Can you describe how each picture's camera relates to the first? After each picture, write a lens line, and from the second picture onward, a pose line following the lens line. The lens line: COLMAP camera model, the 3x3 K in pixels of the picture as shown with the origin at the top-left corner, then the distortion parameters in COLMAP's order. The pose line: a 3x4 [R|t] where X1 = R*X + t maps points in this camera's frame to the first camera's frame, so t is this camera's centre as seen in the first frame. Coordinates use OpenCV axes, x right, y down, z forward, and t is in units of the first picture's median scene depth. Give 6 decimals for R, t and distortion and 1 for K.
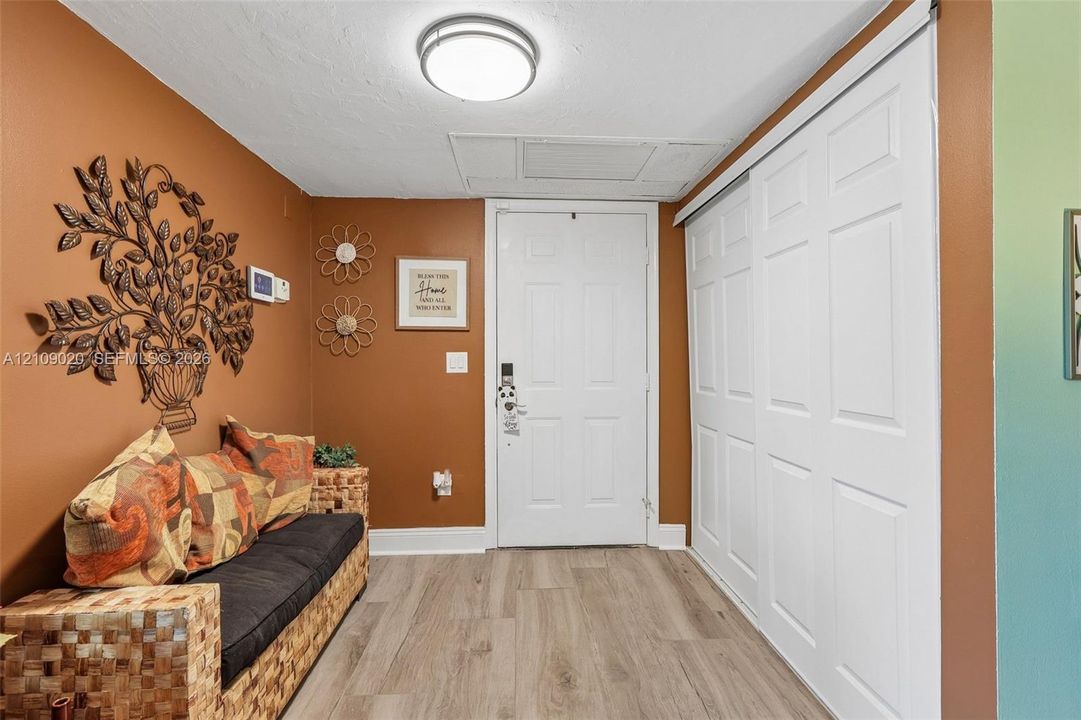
lens RADIAL K [[482.4, 0, 539.8], [0, 482.4, 356.5], [0, 0, 1]] dist [-0.002066, 0.001214]
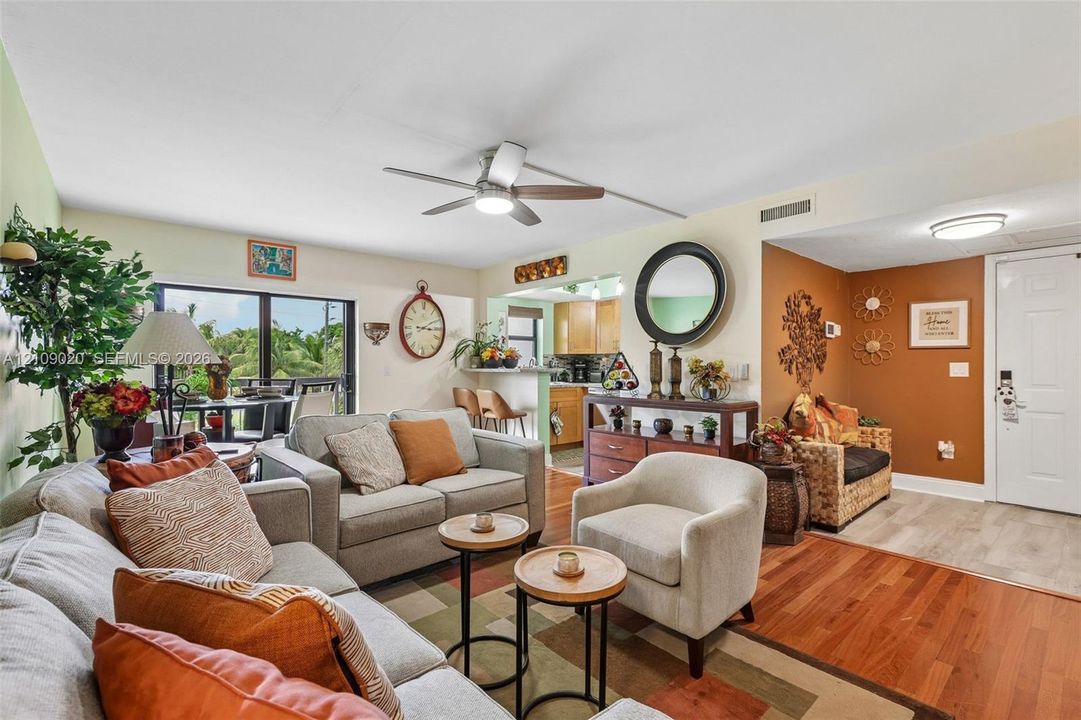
lens RADIAL K [[482.4, 0, 539.9], [0, 482.4, 366.7], [0, 0, 1]] dist [-0.002066, 0.001214]
pose [[0.616066, 0.002959, -0.787689, 0.248039], [-0.000599, 0.999994, 0.003288, -0.000763], [0.787694, -0.001554, 0.616064, -1.140038]]
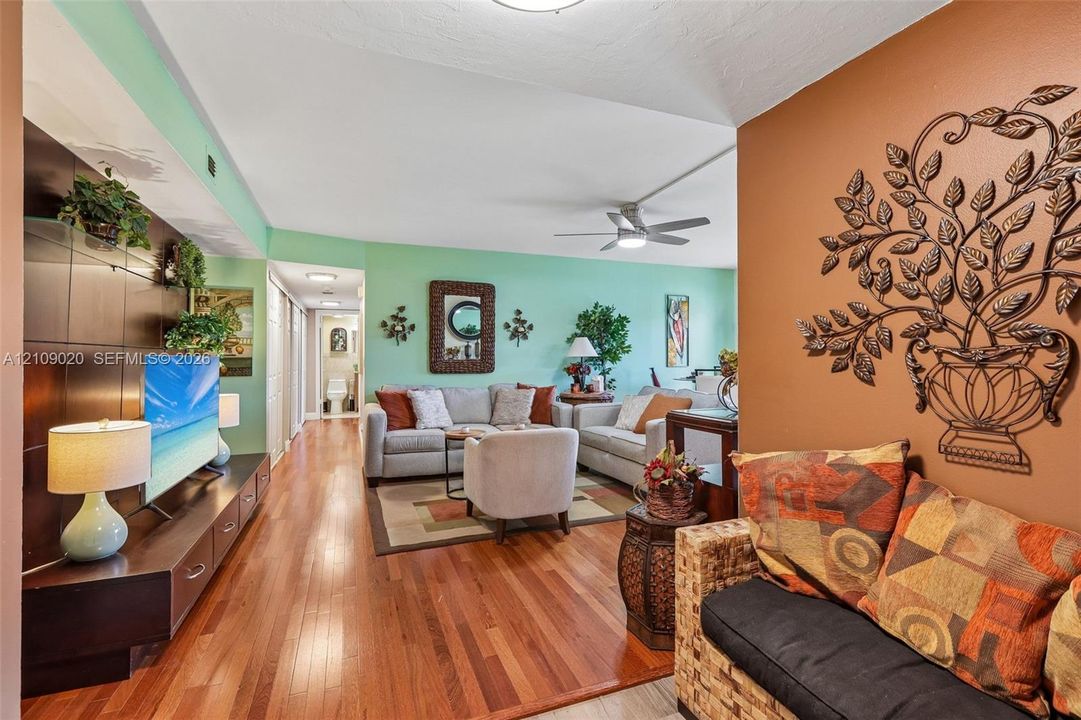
lens RADIAL K [[482.4, 0, 541.0], [0, 482.4, 357.7], [0, 0, 1]] dist [-0.002066, 0.001214]
pose [[-0.947318, 0.000727, -0.320293, 0.064147], [0.000169, 0.999998, 0.001769, -0.001907], [0.320294, 0.001622, -0.947317, 1.078277]]
